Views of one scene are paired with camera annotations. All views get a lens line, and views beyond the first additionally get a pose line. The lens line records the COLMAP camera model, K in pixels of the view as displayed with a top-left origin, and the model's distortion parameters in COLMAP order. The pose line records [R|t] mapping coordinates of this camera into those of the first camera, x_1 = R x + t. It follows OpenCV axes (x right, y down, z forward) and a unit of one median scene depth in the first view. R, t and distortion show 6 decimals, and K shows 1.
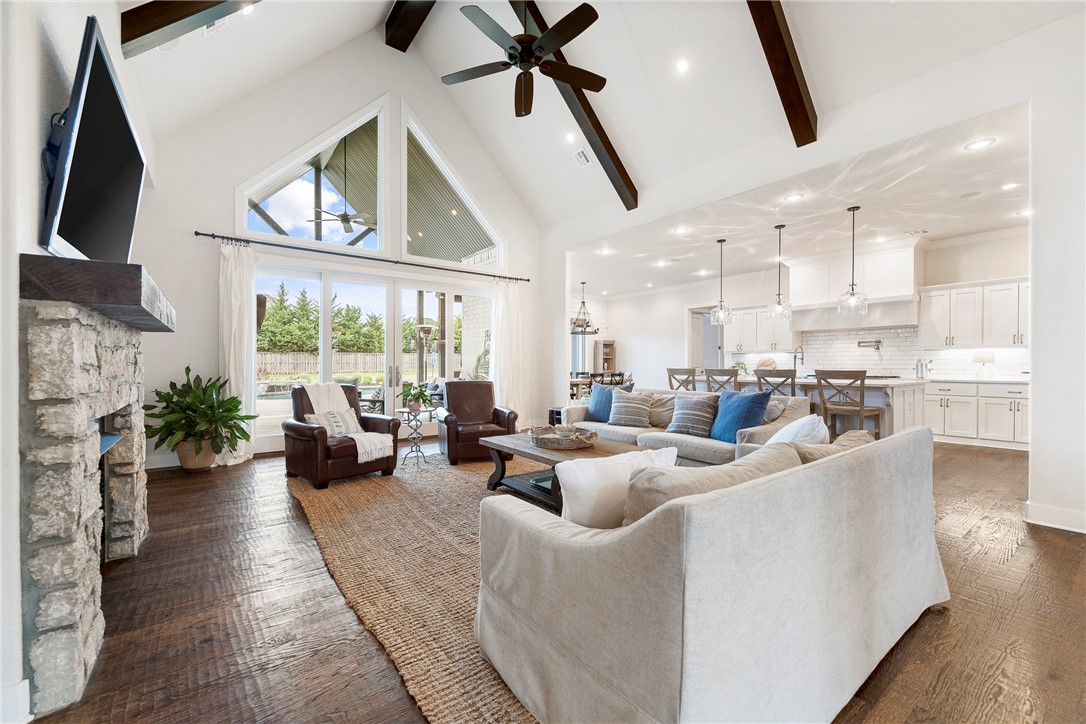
lens RADIAL K [[452.4, 0, 550.2], [0, 452.4, 363.0], [0, 0, 1]] dist [-0.000881, -0.000027]
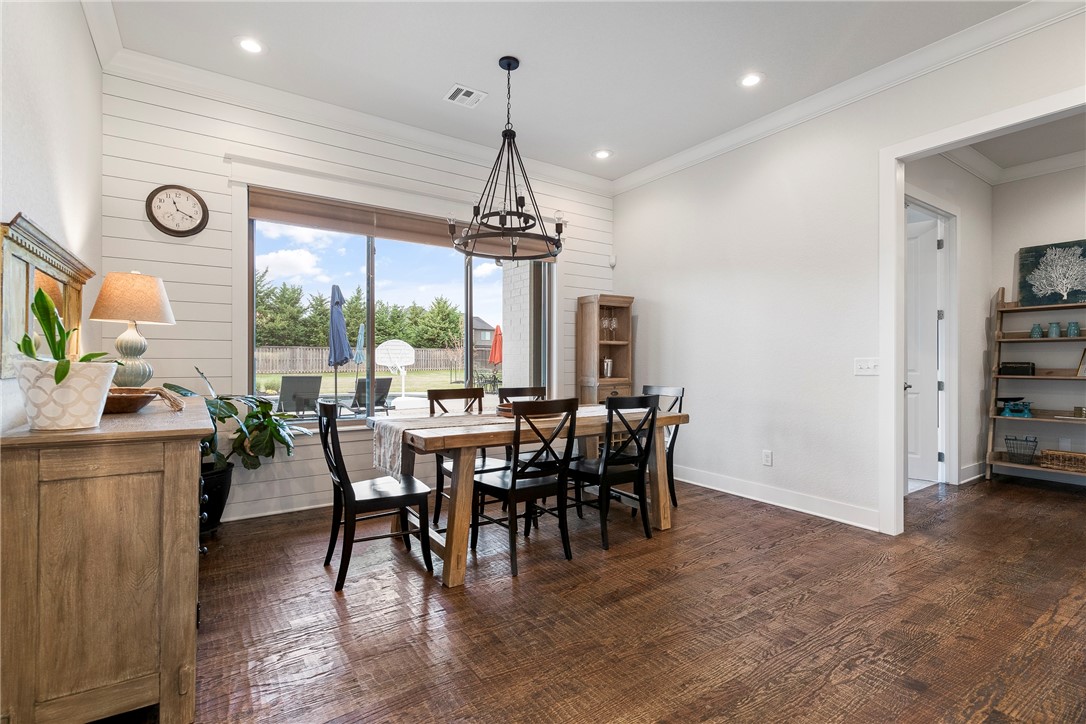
lens RADIAL K [[509.4, 0, 543.0], [0, 509.4, 362.0], [0, 0, 1]] dist [-0.000773, -0.000158]
pose [[0.998316, 0.004299, -0.057846, 0.139851], [-0.004257, 0.999991, 0.000841, 0.004180], [0.057849, -0.000593, 0.998325, 0.866313]]
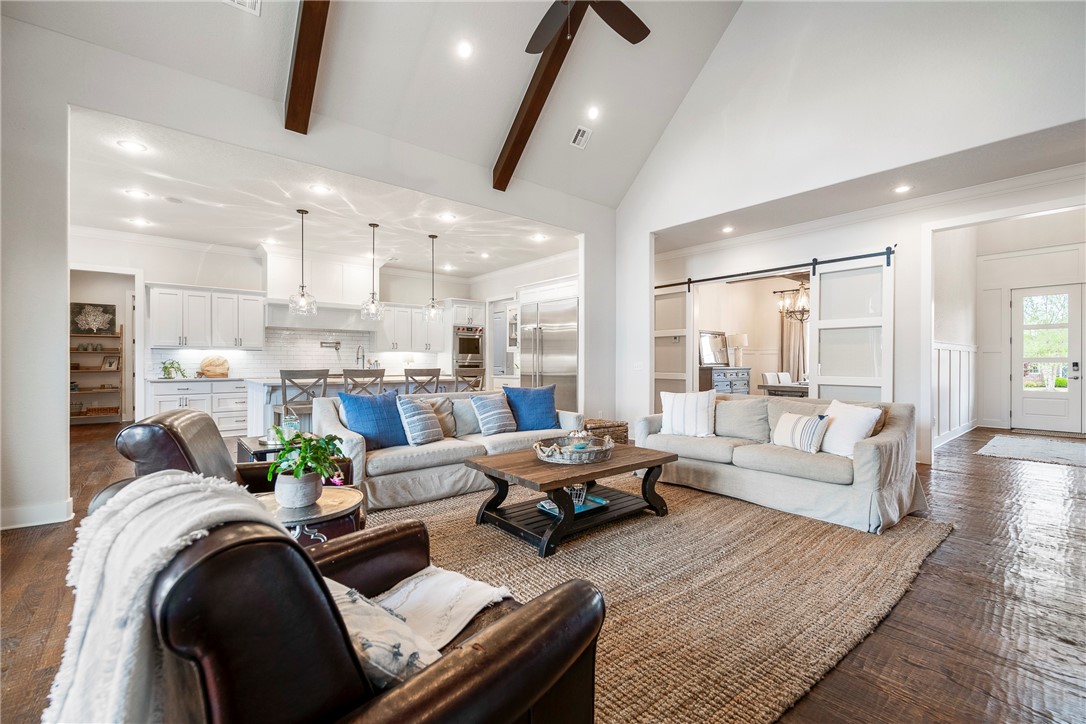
lens RADIAL K [[452.4, 0, 550.2], [0, 452.4, 363.0], [0, 0, 1]] dist [-0.000881, -0.000027]
pose [[-0.049360, -0.000033, 0.998781, -0.378061], [-0.000959, 1.000000, -0.000014, 0.000838], [-0.998781, -0.000958, -0.049360, 0.493294]]
